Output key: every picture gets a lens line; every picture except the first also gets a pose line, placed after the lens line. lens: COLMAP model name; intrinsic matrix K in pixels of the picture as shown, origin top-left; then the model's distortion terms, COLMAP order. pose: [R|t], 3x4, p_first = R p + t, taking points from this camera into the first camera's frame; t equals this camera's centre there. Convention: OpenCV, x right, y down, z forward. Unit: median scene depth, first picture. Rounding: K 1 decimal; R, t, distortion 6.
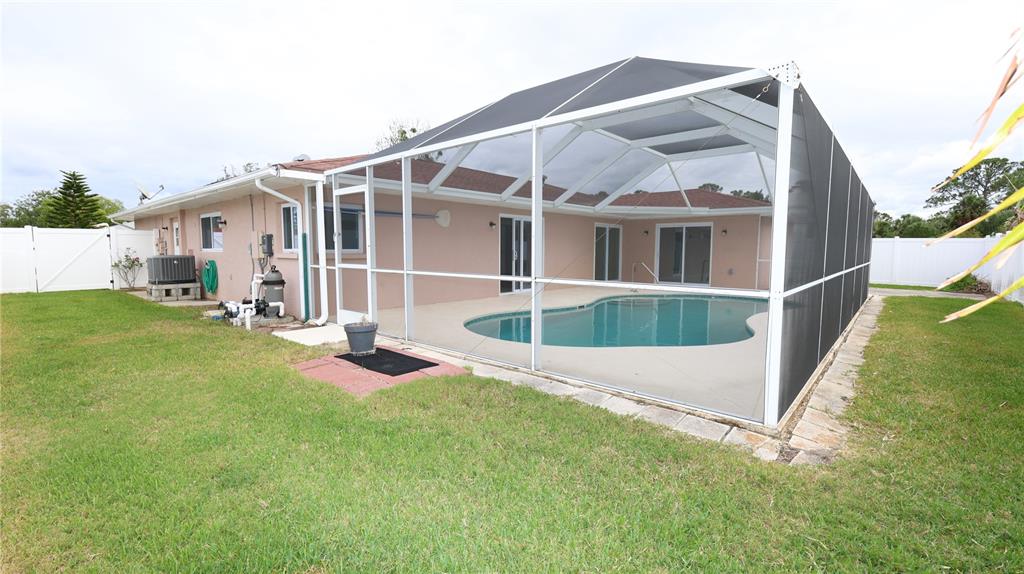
lens RADIAL K [[449.9, 0, 512.6], [0, 449.9, 291.9], [0, 0, 1]] dist [0.029316, -0.000208]
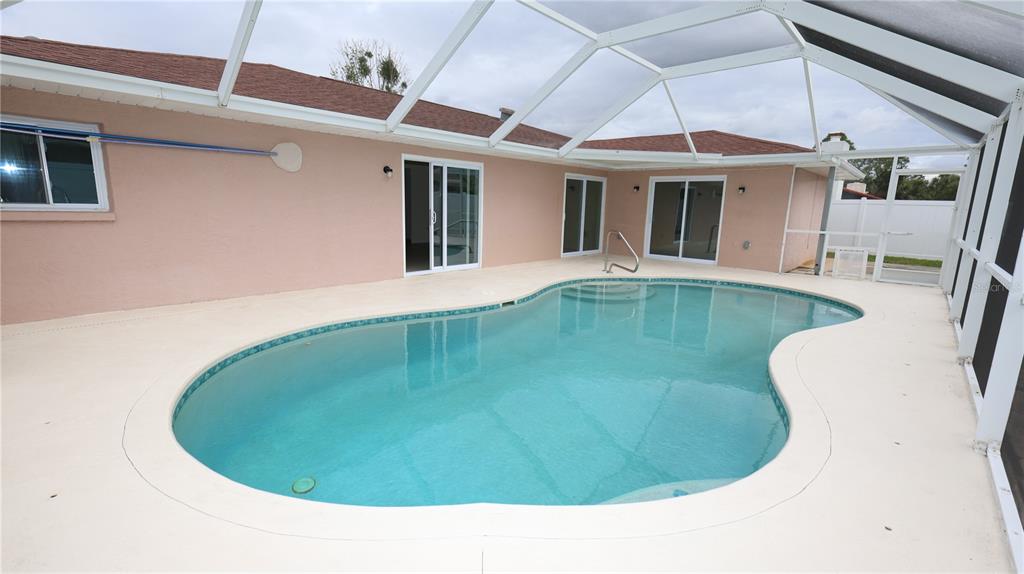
lens RADIAL K [[449.9, 0, 512.9], [0, 449.9, 287.8], [0, 0, 1]] dist [0.029316, -0.000208]
pose [[0.999372, 0.029631, -0.019435, 0.120029], [-0.027626, 0.994966, 0.096334, -0.036641], [0.022191, -0.095736, 0.995159, 0.253844]]
